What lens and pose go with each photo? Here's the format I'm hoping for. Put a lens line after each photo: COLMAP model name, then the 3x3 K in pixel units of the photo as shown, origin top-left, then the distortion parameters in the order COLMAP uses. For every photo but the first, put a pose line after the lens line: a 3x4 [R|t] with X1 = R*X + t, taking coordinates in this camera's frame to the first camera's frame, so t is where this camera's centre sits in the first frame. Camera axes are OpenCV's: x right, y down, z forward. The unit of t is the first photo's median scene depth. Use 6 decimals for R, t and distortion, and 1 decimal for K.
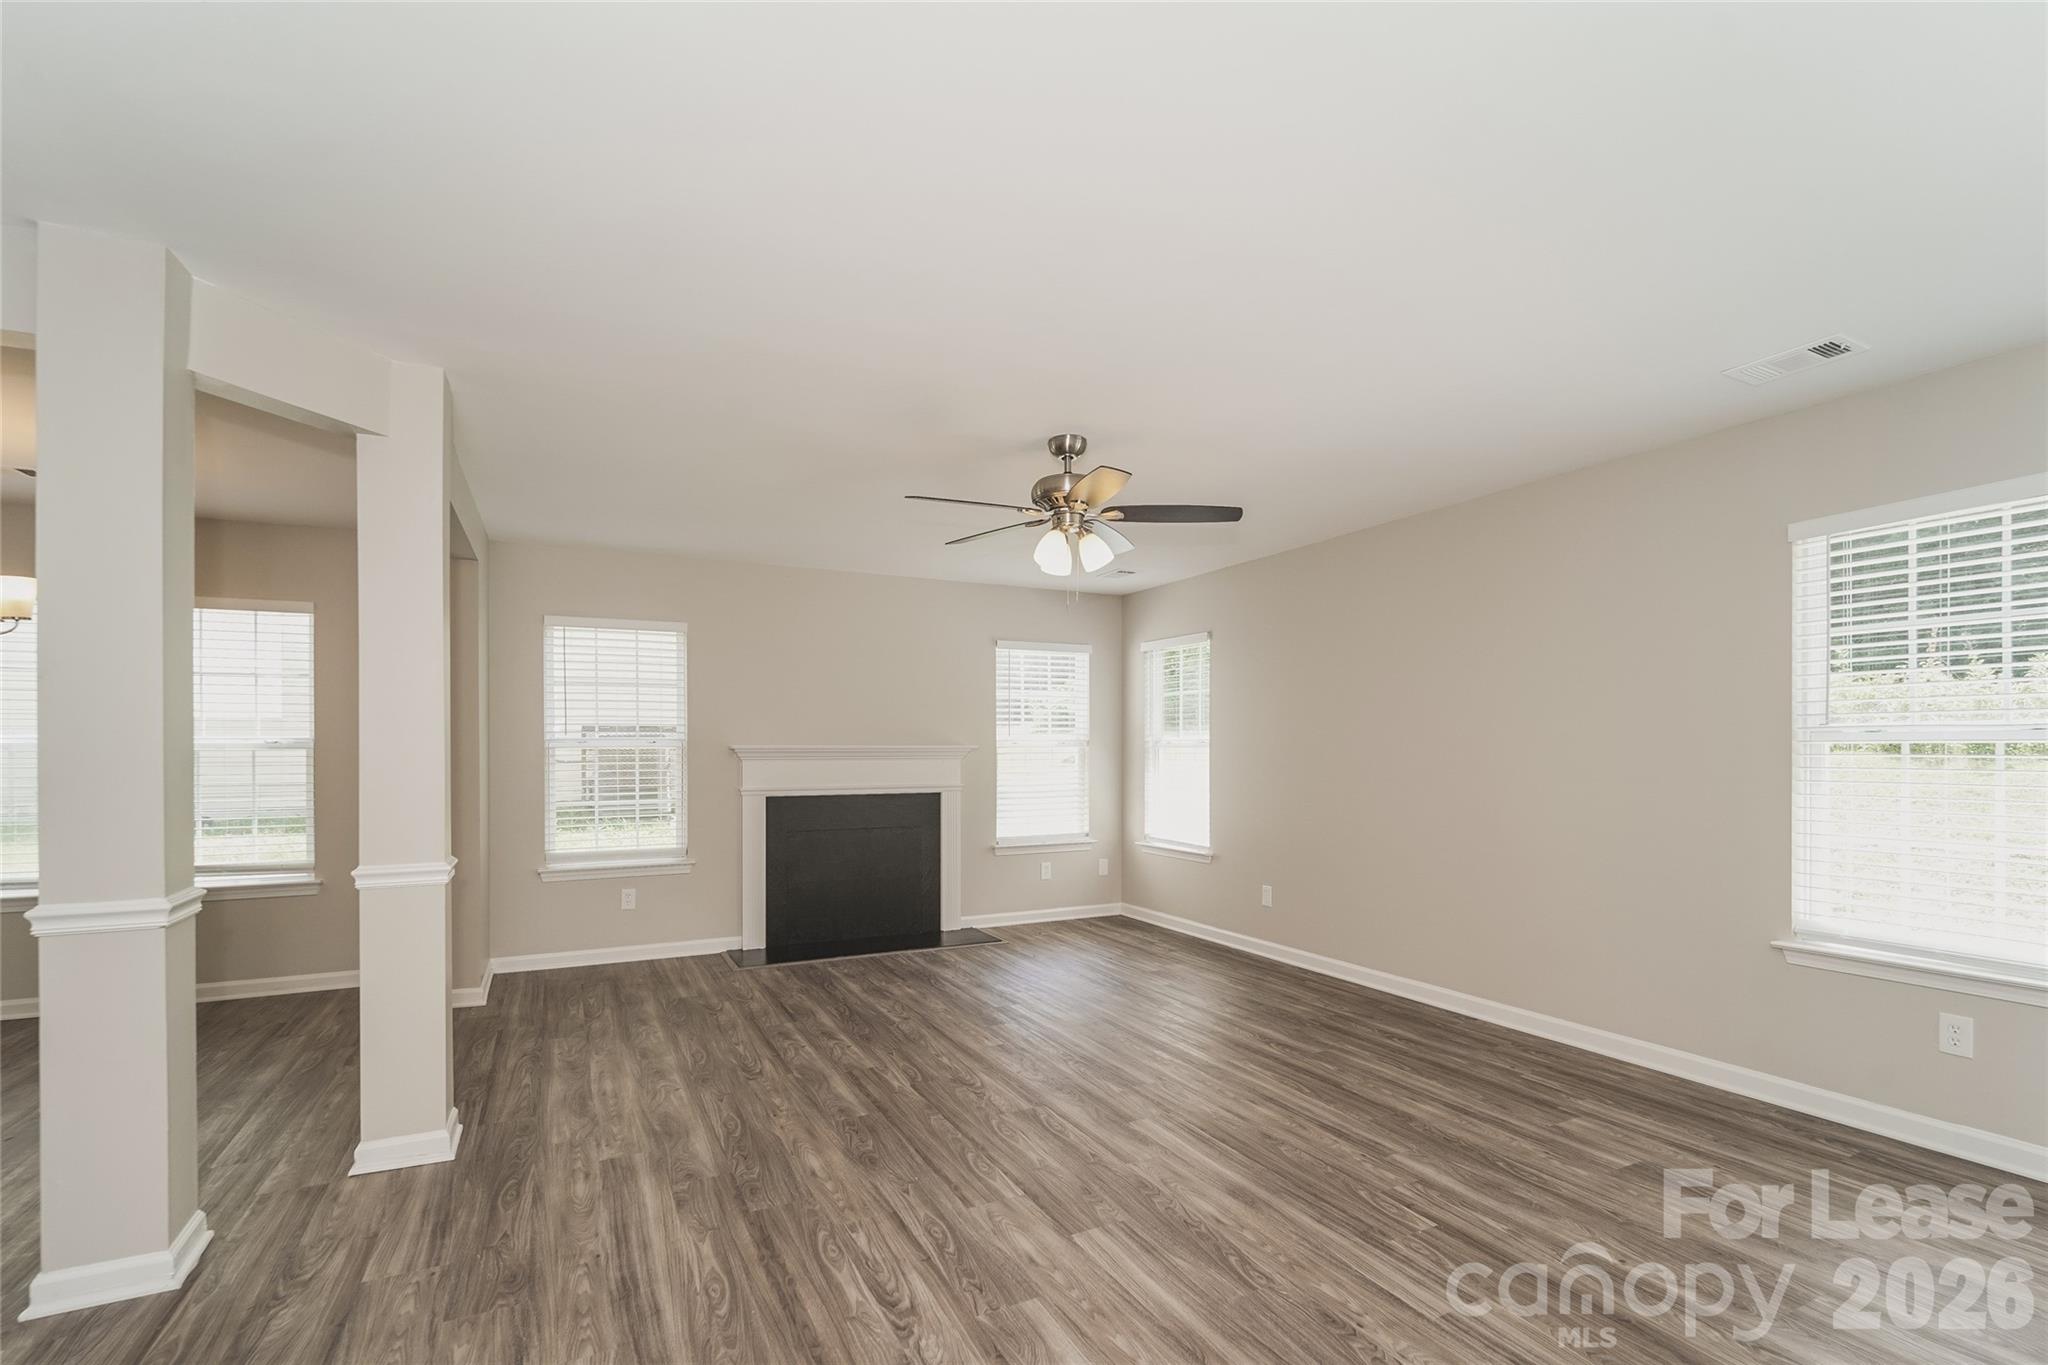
lens RADIAL K [[912.7, 0, 1013.3], [0, 912.7, 743.3], [0, 0, 1]] dist [-0.002843, -0.010231]
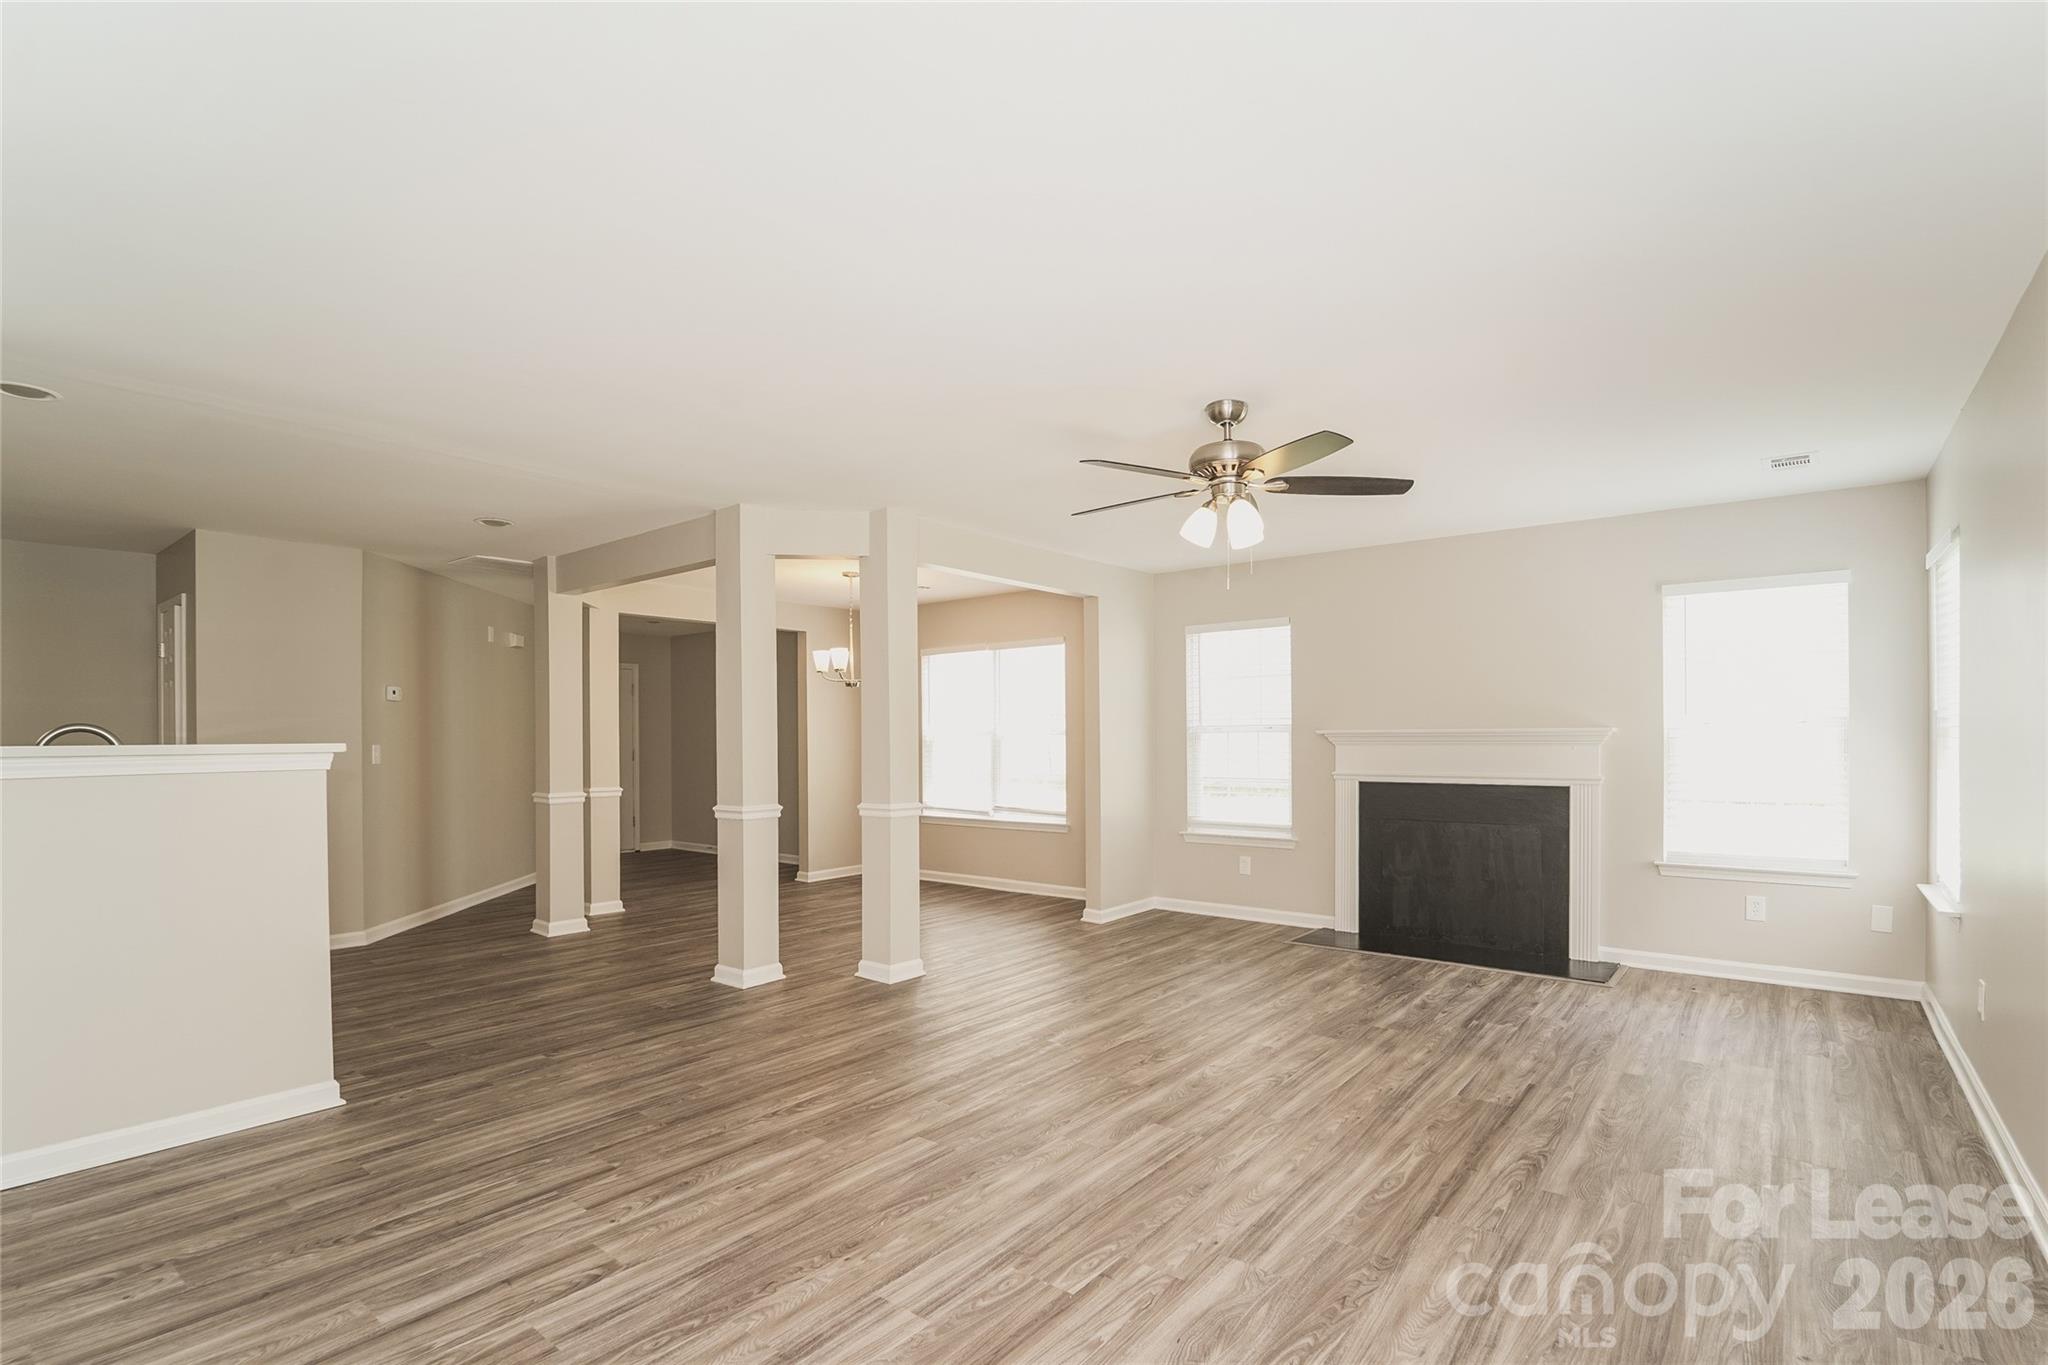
lens RADIAL K [[912.7, 0, 1013.3], [0, 912.7, 743.3], [0, 0, 1]] dist [-0.002843, -0.010231]
pose [[0.442471, 0.003769, -0.896775, 0.462358], [0.011215, 0.999890, 0.009736, 0.002619], [0.896713, -0.014366, 0.442380, 0.224722]]
